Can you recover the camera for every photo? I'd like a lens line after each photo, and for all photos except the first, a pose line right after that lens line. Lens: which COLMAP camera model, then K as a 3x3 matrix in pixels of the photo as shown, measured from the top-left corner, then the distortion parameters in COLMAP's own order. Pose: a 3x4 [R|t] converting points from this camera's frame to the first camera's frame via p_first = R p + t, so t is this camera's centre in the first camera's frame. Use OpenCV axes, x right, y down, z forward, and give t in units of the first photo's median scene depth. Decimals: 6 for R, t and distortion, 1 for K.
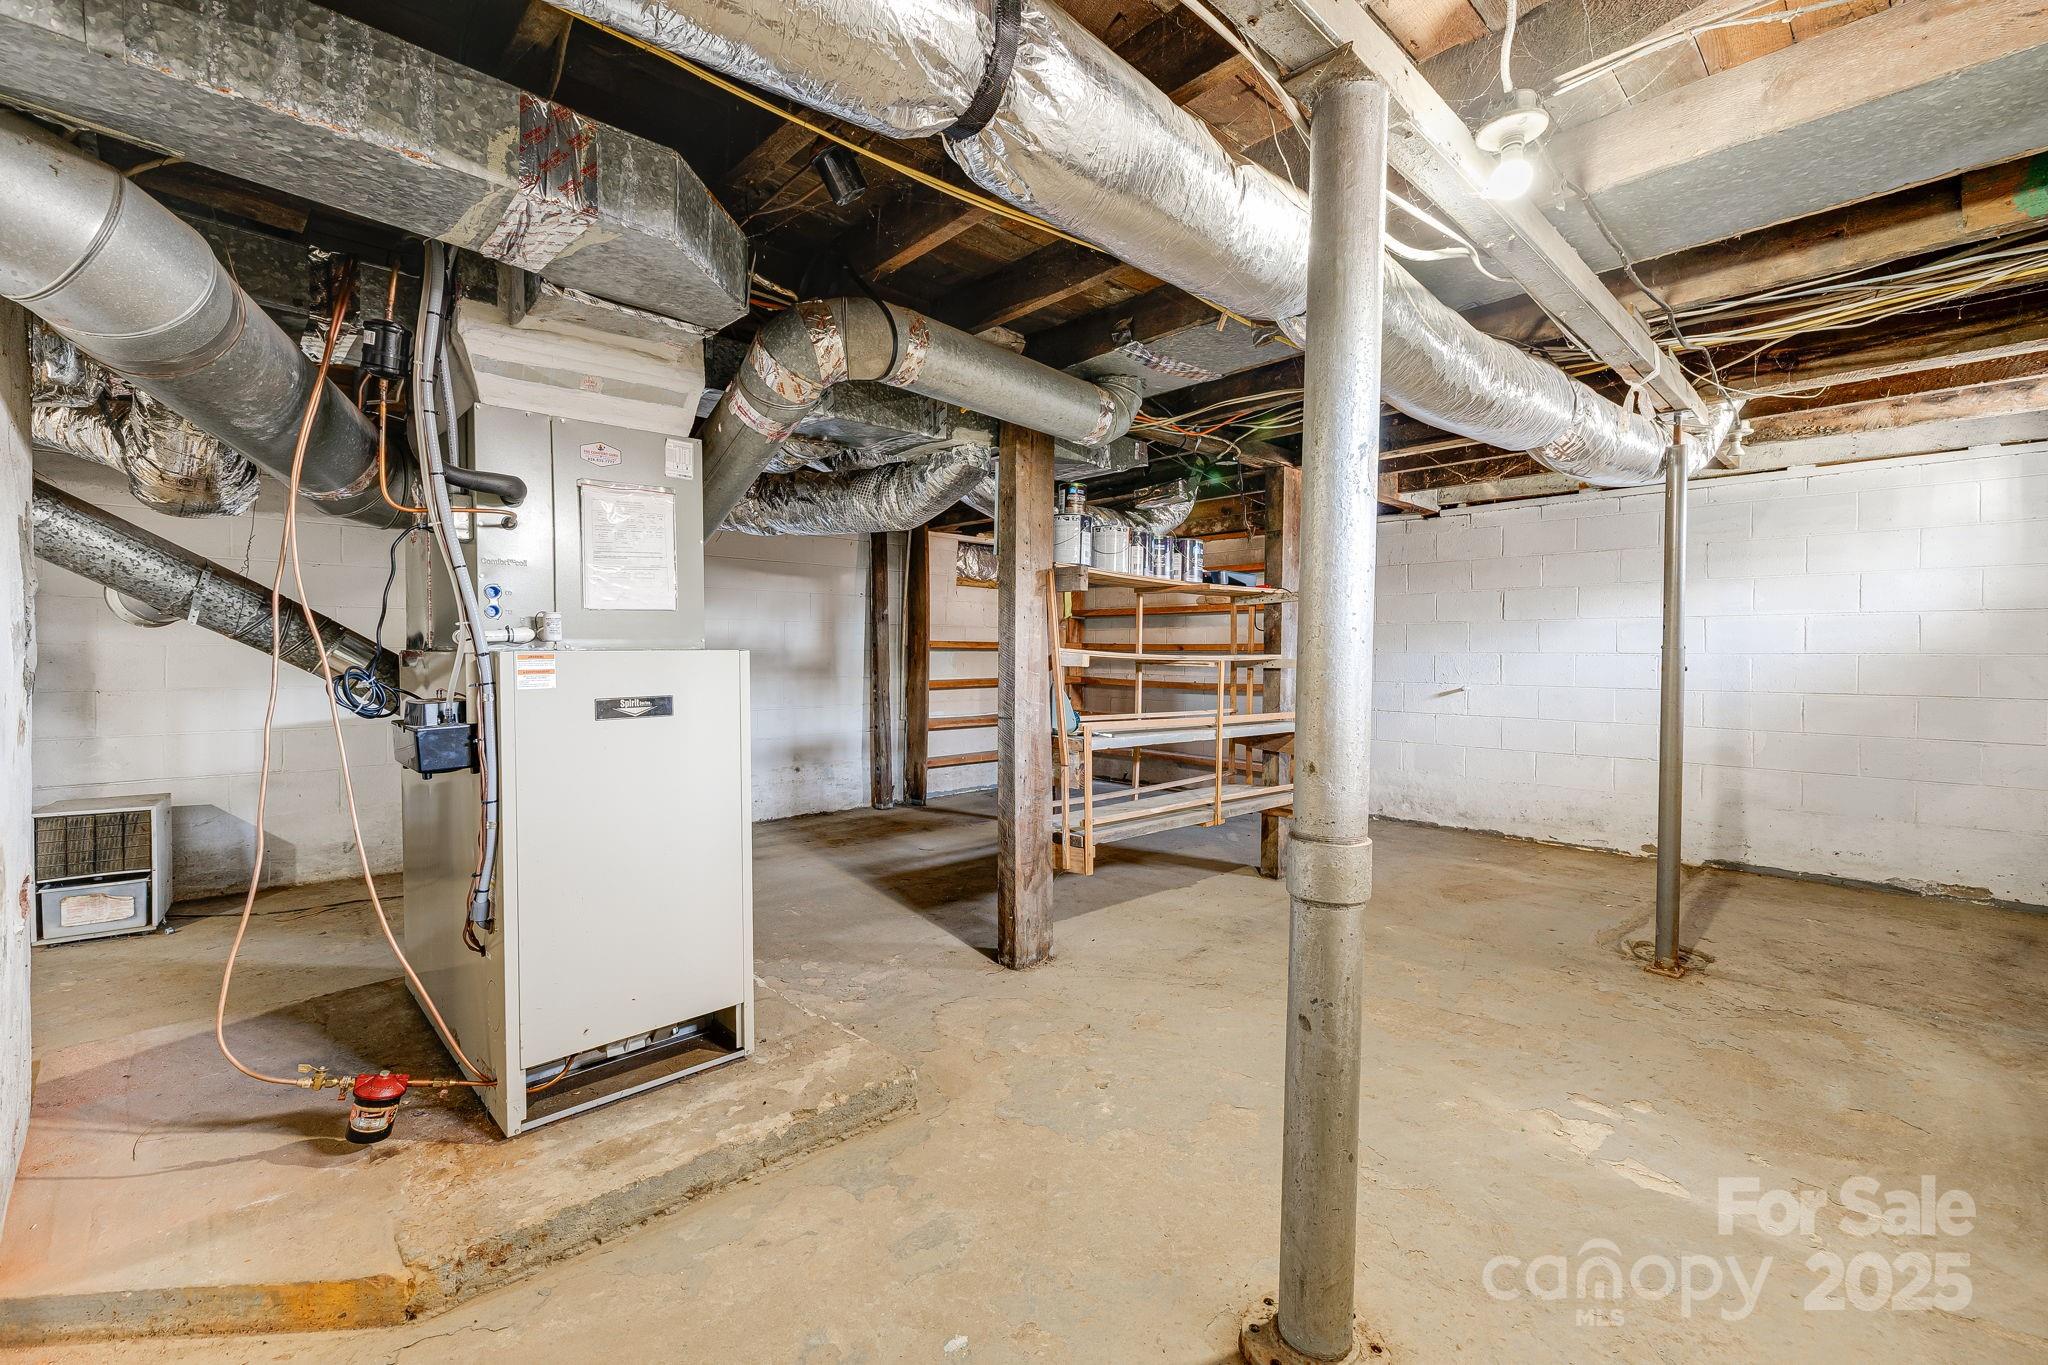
lens RADIAL K [[875.1, 0, 1022.7], [0, 875.1, 653.7], [0, 0, 1]] dist [0.000744, 0.005233]
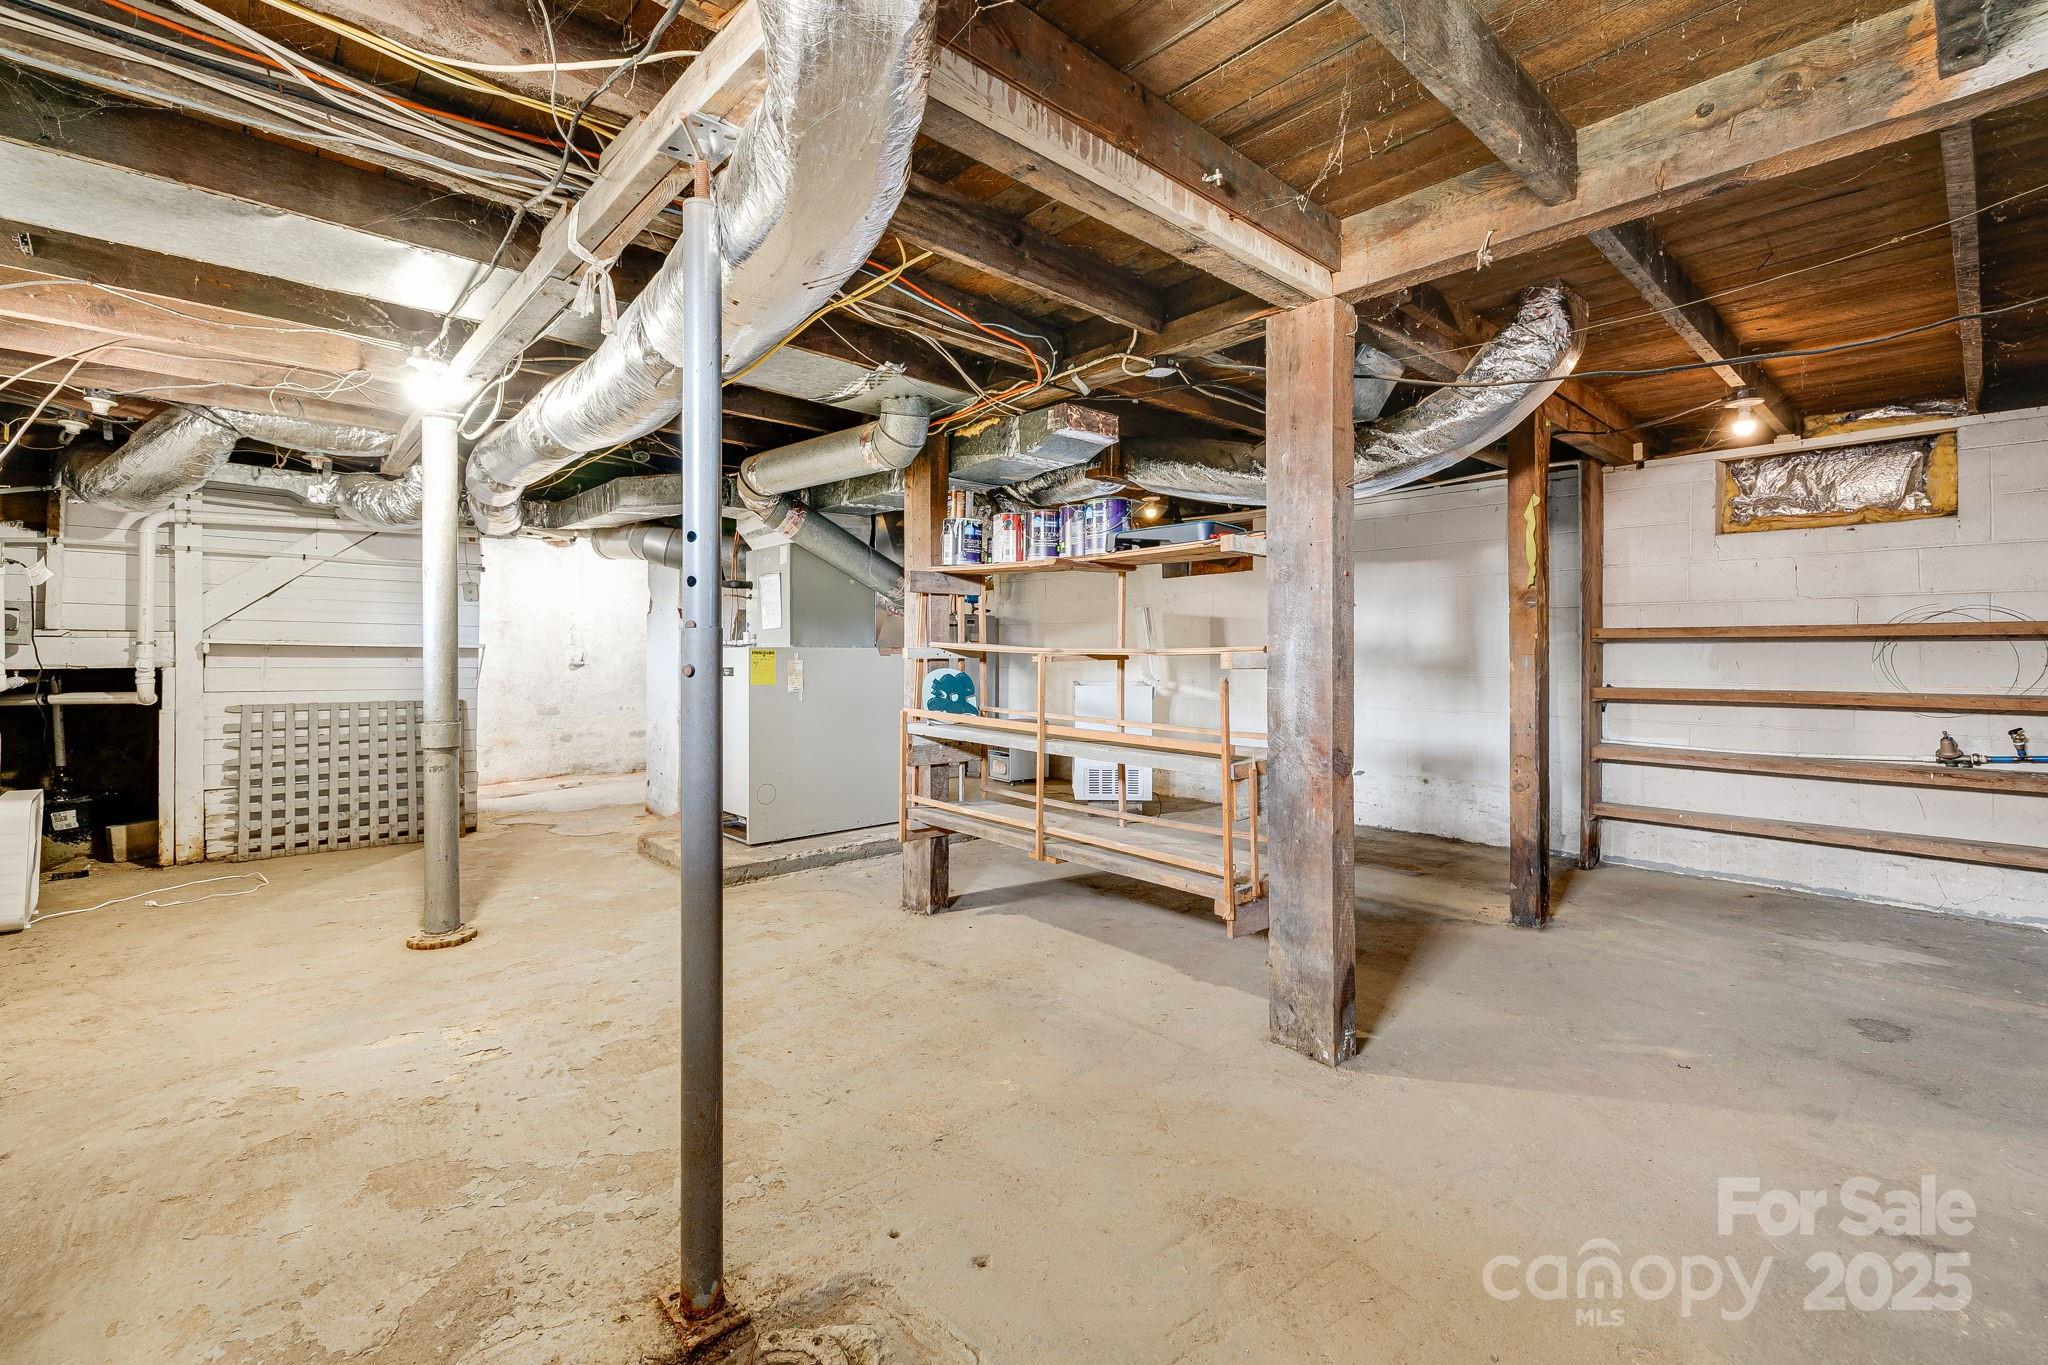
lens RADIAL K [[875.1, 0, 1022.7], [0, 875.1, 653.7], [0, 0, 1]] dist [0.000744, 0.005233]
pose [[-0.028274, -0.002288, -0.999598, 0.977046], [0.003126, 0.999992, -0.002377, 0.008579], [0.999595, -0.003192, -0.028266, 0.965956]]
